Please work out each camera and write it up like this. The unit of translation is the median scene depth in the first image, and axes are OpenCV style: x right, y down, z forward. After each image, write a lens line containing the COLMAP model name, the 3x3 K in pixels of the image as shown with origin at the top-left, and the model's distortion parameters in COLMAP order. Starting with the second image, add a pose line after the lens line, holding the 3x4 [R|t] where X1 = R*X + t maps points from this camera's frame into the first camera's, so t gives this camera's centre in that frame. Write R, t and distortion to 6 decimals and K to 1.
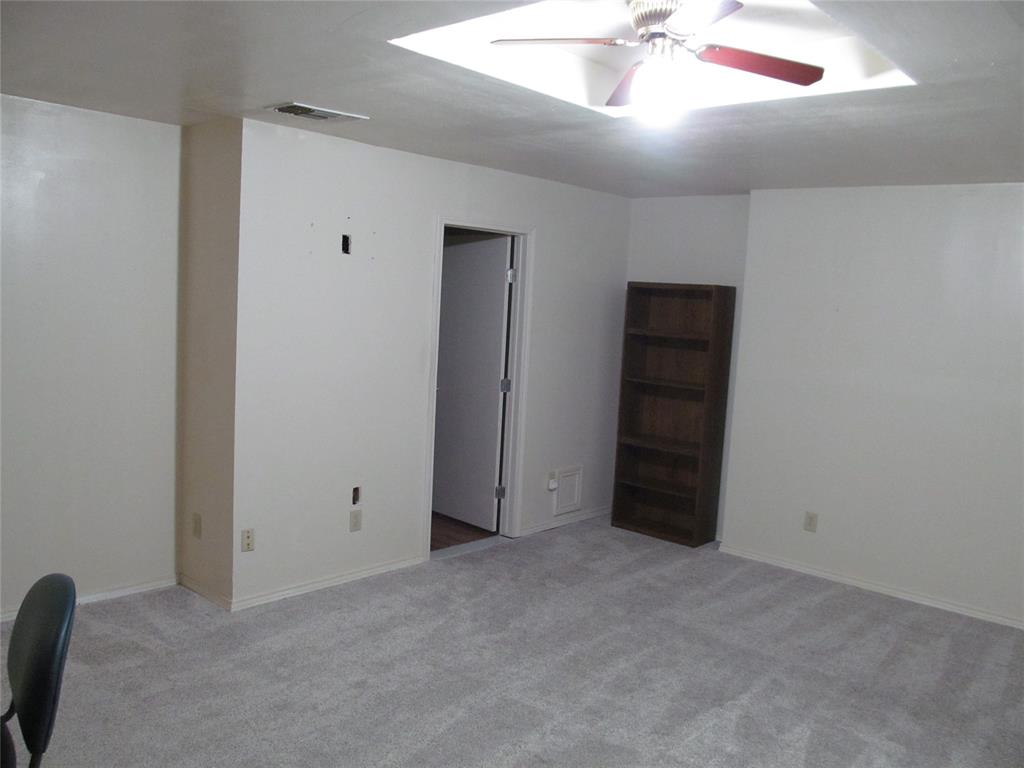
lens RADIAL K [[855.2, 0, 512.0], [0, 855.2, 384.0], [0, 0, 1]] dist [-0.048274, 0.005952]
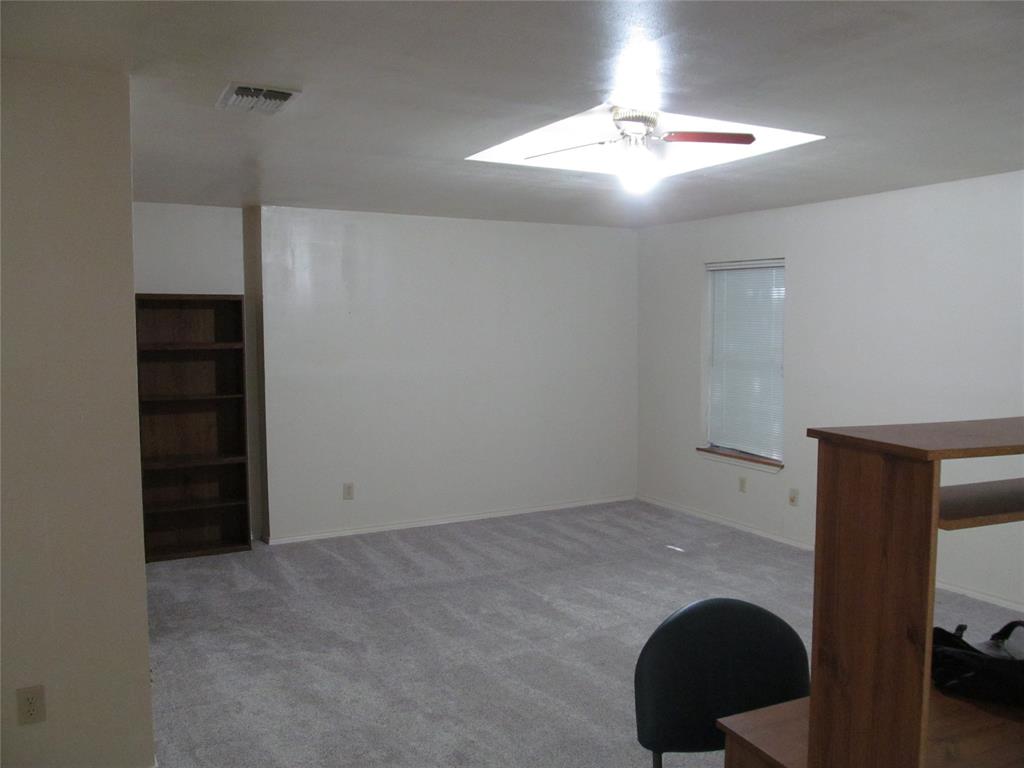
lens RADIAL K [[855.2, 0, 512.0], [0, 855.2, 384.0], [0, 0, 1]] dist [-0.048274, 0.005952]
pose [[0.320204, -0.121836, 0.939481, -0.814017], [0.116843, 0.989203, 0.088461, -0.078389], [-0.940115, 0.081446, 0.330983, 0.453493]]
